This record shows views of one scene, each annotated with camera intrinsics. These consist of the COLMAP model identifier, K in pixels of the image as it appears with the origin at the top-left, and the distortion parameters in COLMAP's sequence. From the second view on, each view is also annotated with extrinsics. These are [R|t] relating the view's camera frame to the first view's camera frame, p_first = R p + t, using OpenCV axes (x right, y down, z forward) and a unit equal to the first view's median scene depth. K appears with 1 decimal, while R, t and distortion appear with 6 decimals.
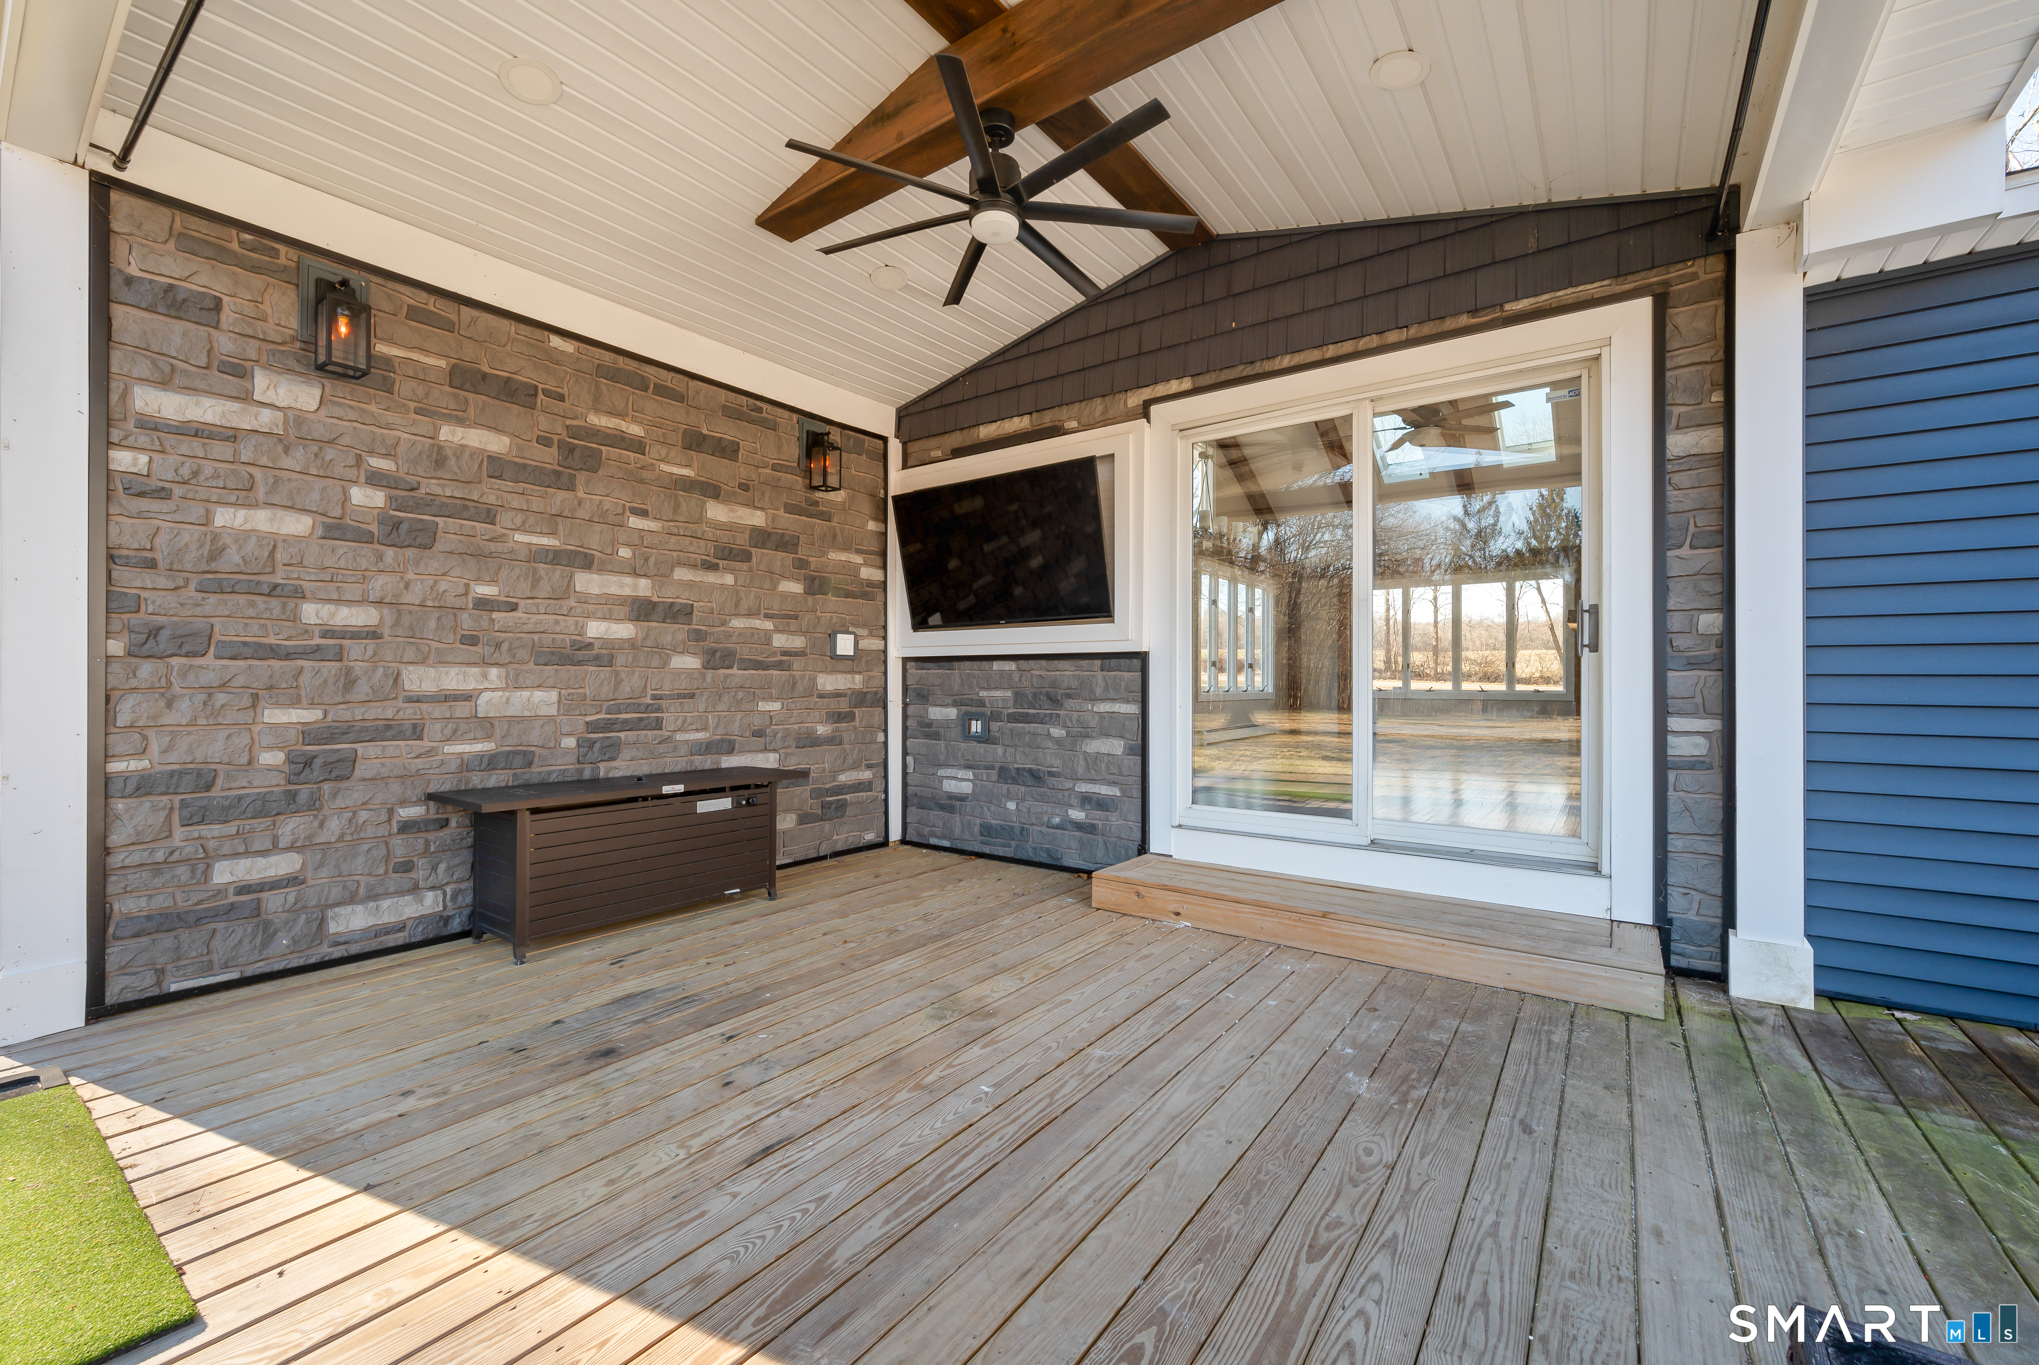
lens RADIAL K [[823.9, 0, 1027.0], [0, 823.9, 677.0], [0, 0, 1]] dist [0.000641, -0.000027]
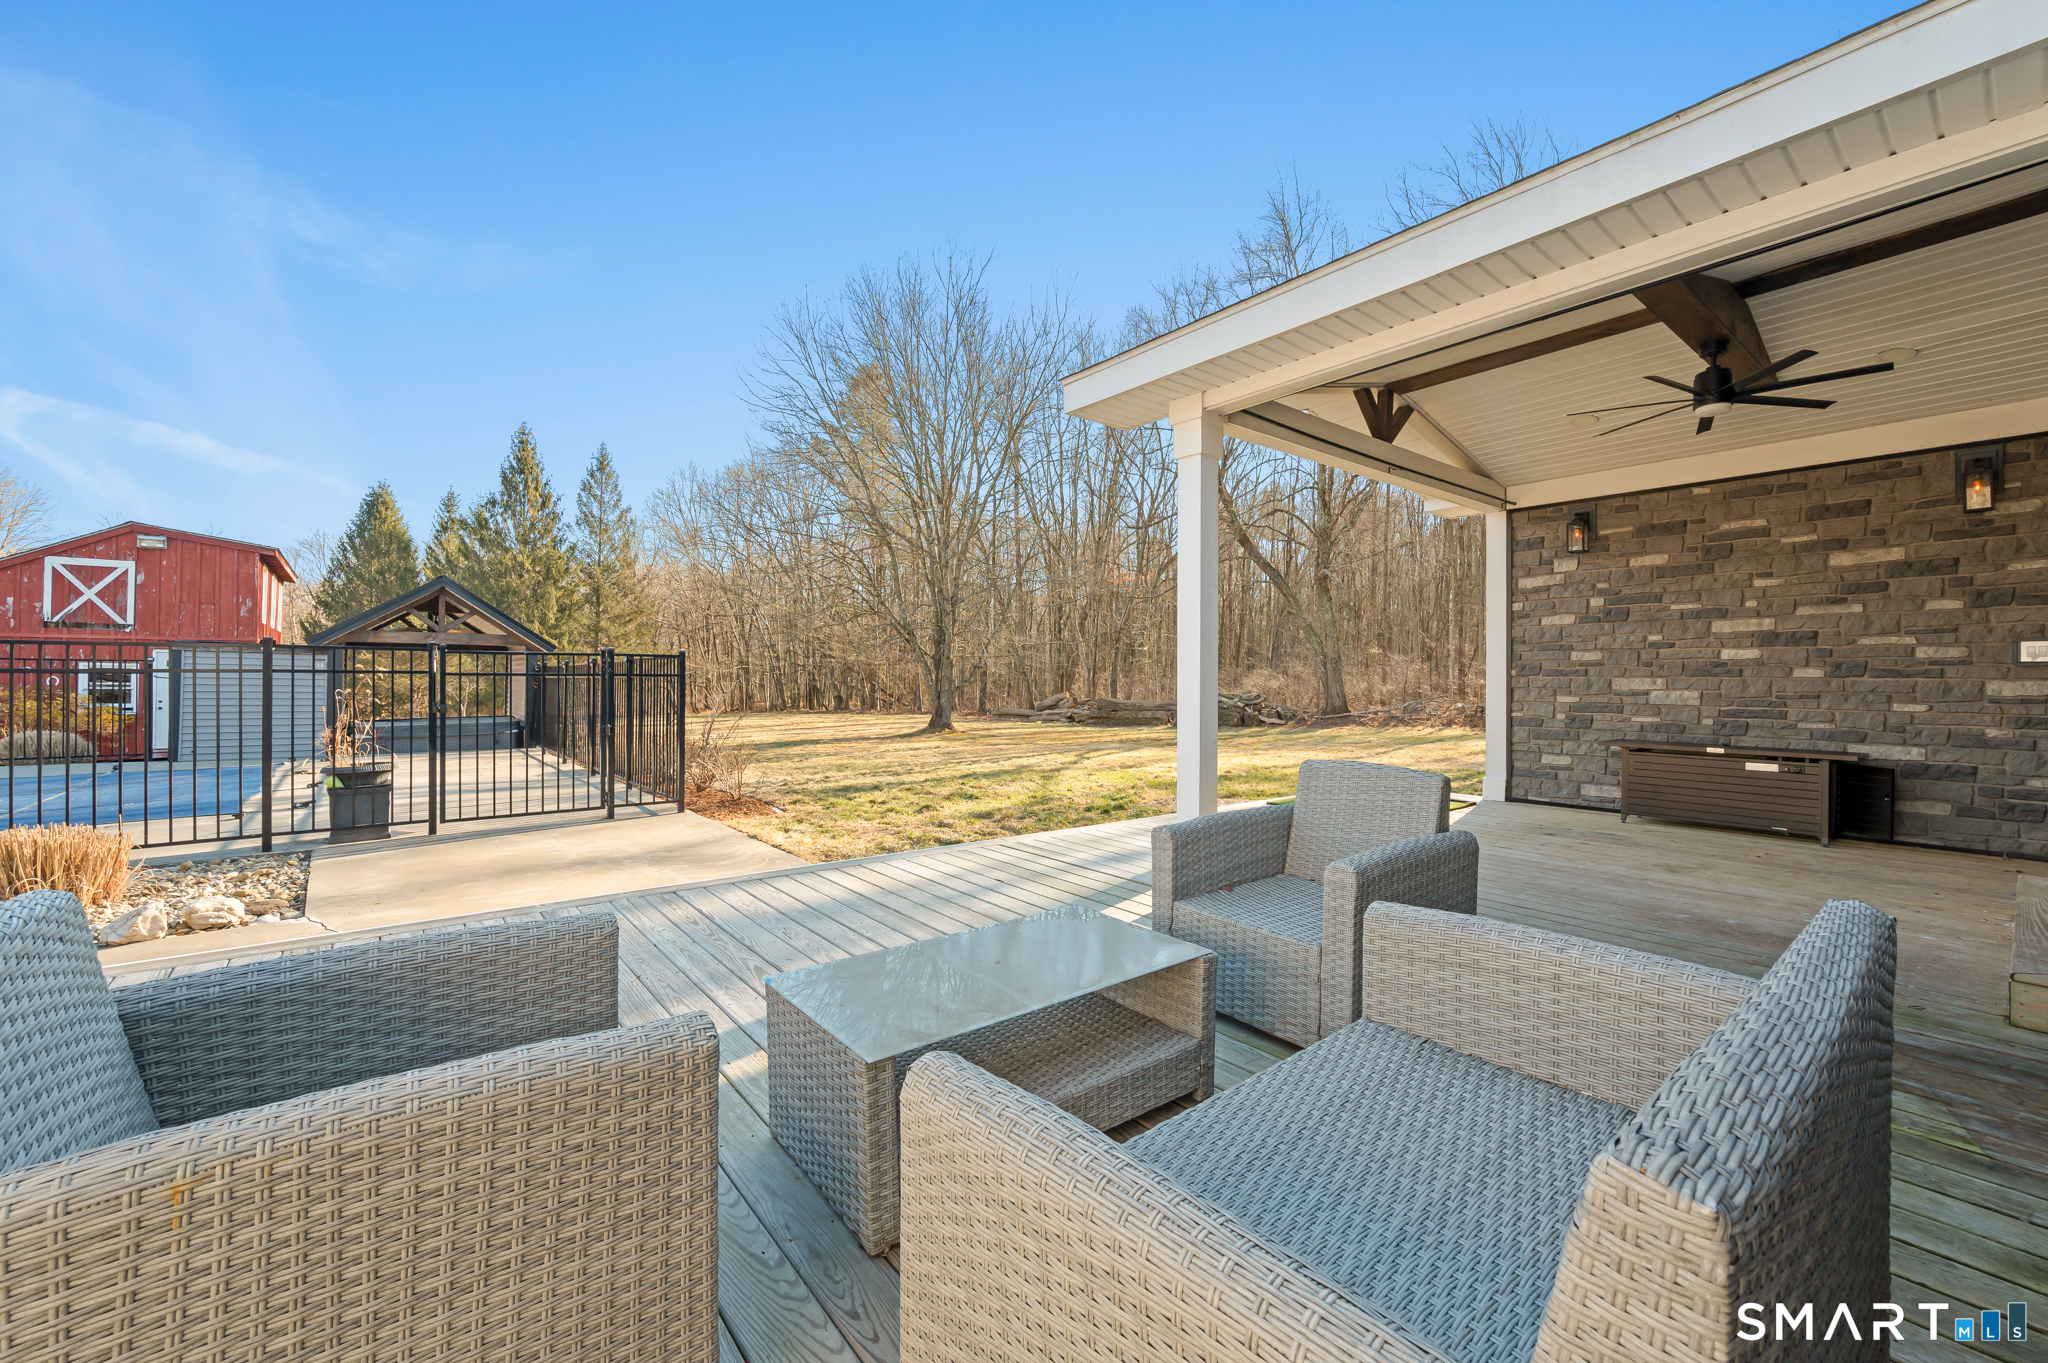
lens RADIAL K [[820.5, 0, 1052.8], [0, 820.5, 681.2], [0, 0, 1]] dist [0.000002, 0.000105]
pose [[-0.248569, -0.005438, -0.968599, 1.400645], [-0.004326, 0.999980, -0.004504, 0.008913], [0.968605, 0.003071, -0.248587, 0.109872]]
